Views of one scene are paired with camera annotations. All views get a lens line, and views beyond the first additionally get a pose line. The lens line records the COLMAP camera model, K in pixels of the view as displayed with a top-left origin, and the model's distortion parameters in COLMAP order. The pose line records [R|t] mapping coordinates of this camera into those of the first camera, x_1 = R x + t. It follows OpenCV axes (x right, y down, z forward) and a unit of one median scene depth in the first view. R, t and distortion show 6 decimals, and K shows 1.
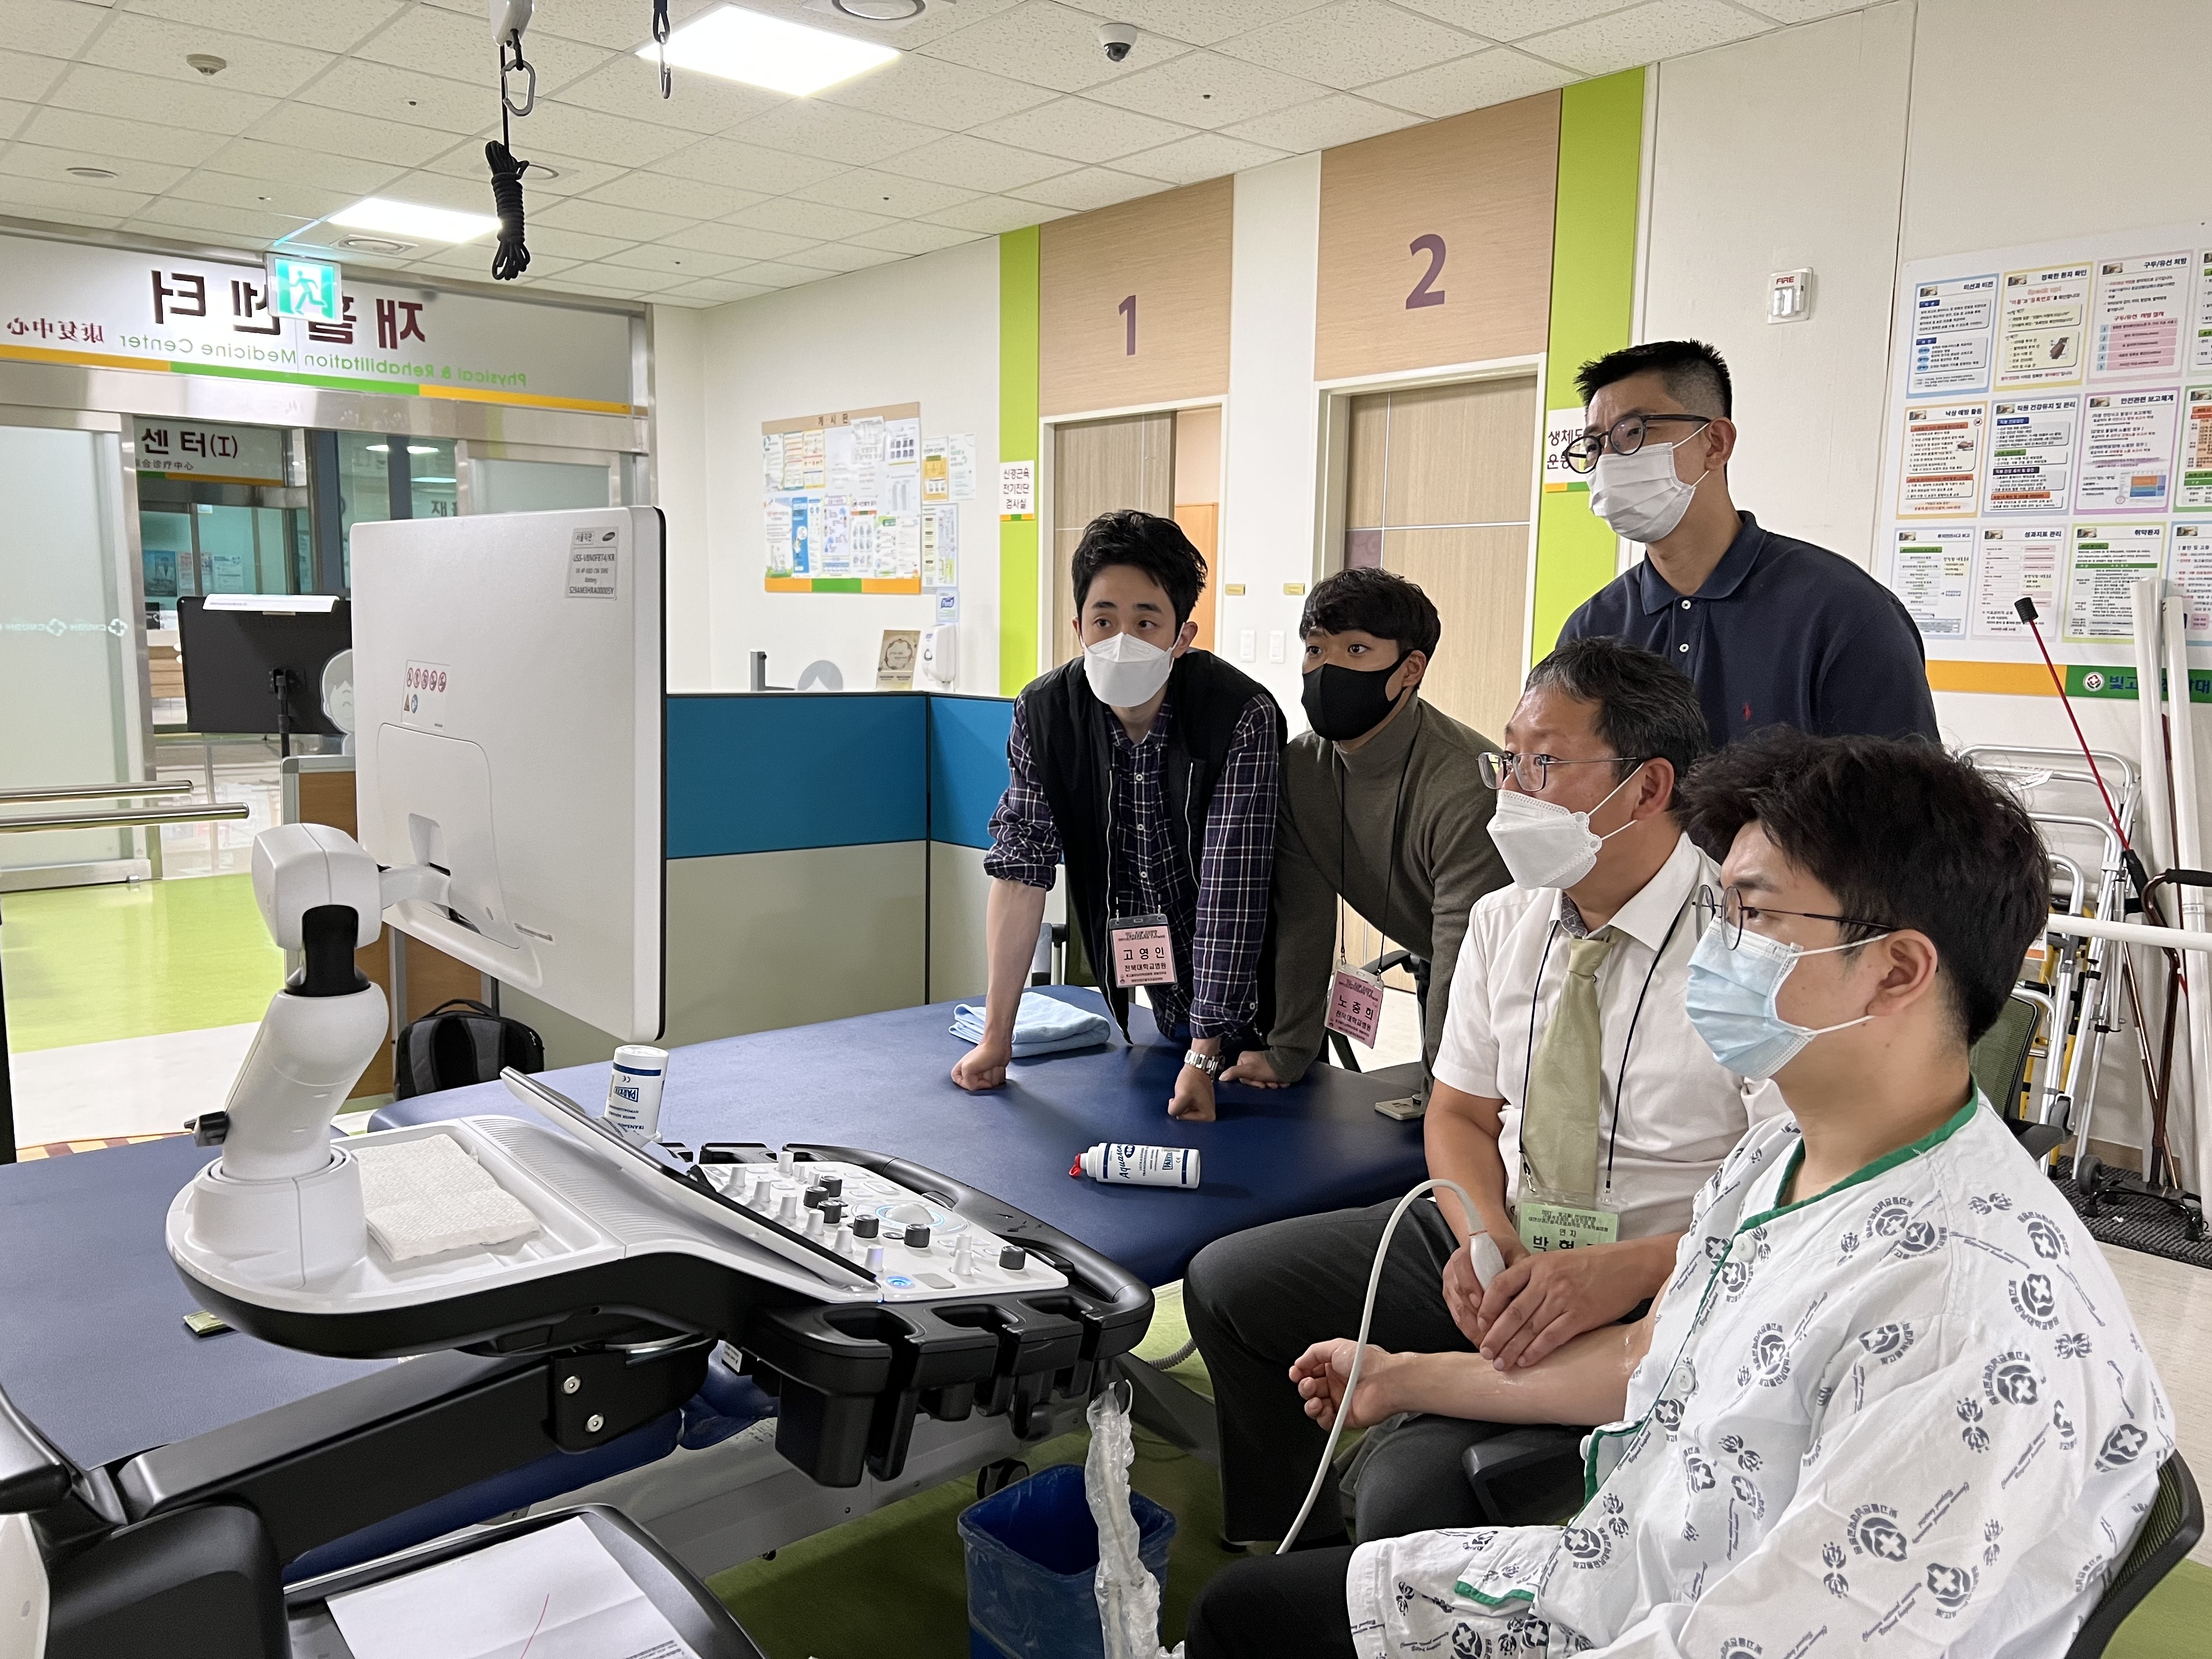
lens RADIAL K [[1662.1, 0, 1106.2], [0, 1662.1, 831.3], [0, 0, 1]] dist [0.003615, -0.030705]
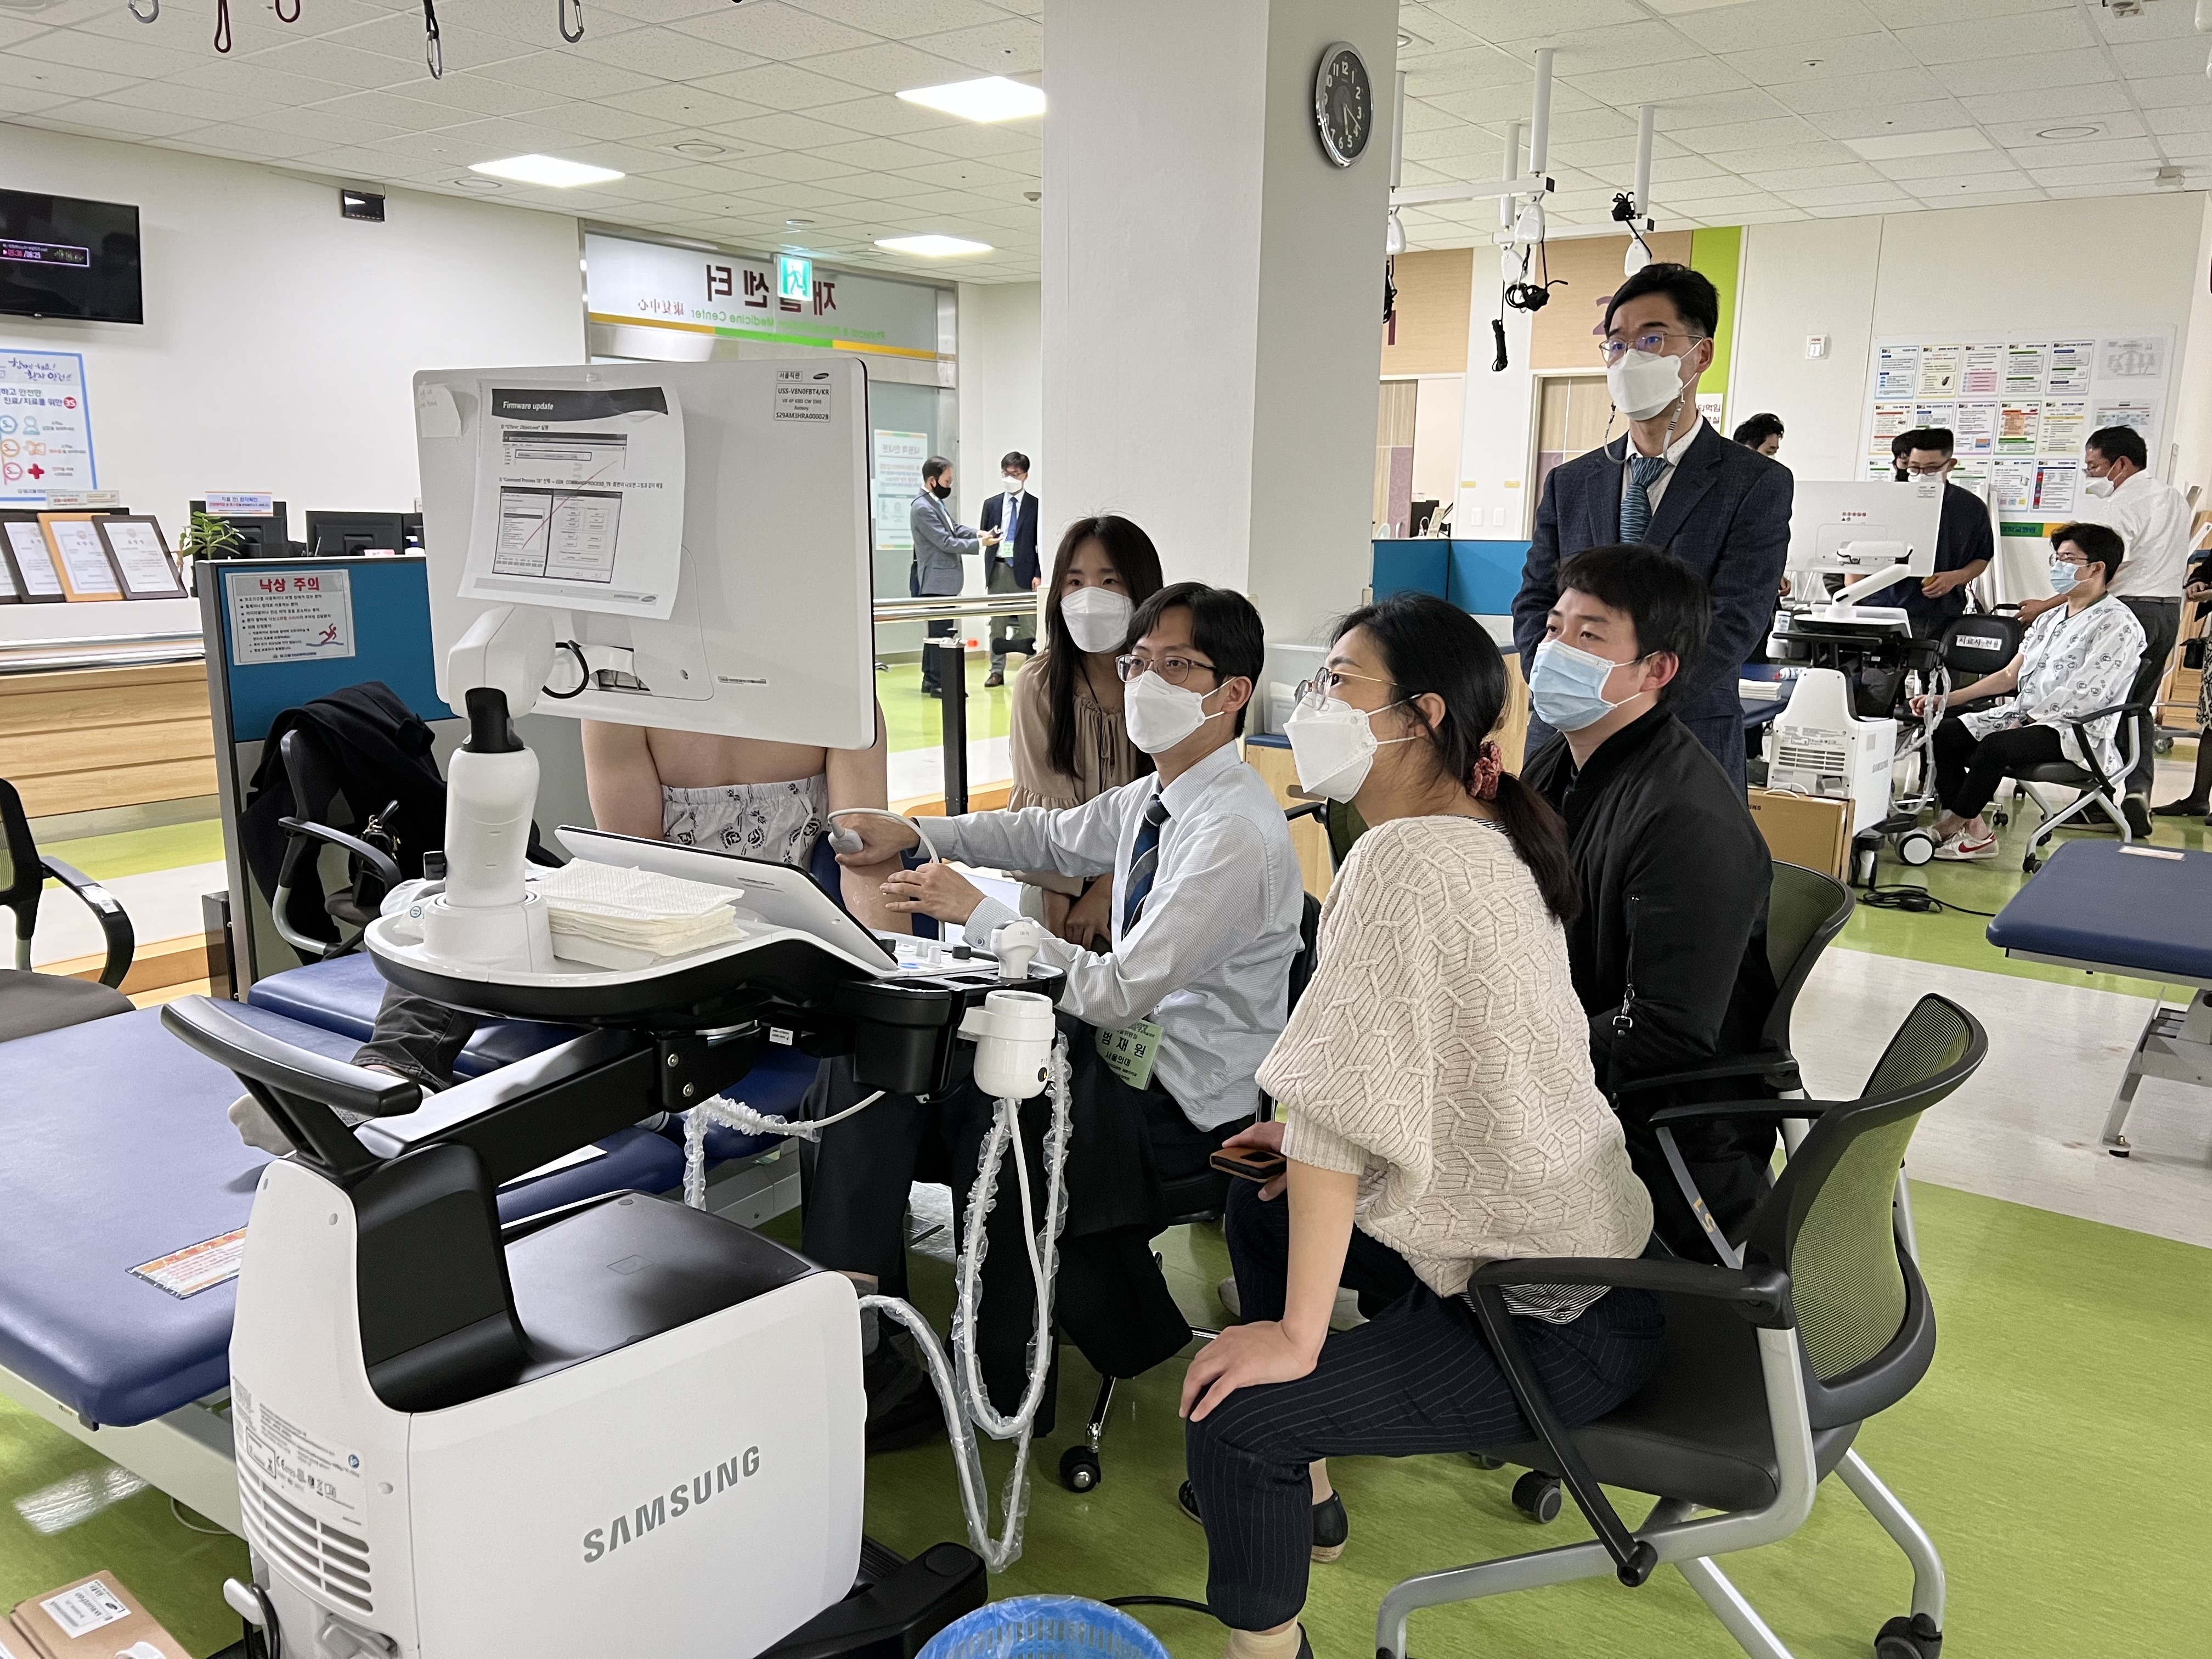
lens RADIAL K [[1662.1, 0, 1106.2], [0, 1662.1, 831.3], [0, 0, 1]] dist [0.003615, -0.030705]
pose [[0.973507, -0.050834, 0.222937, -1.028002], [0.034903, 0.996585, 0.074830, 0.109040], [-0.225980, -0.065067, 0.971957, -0.943176]]
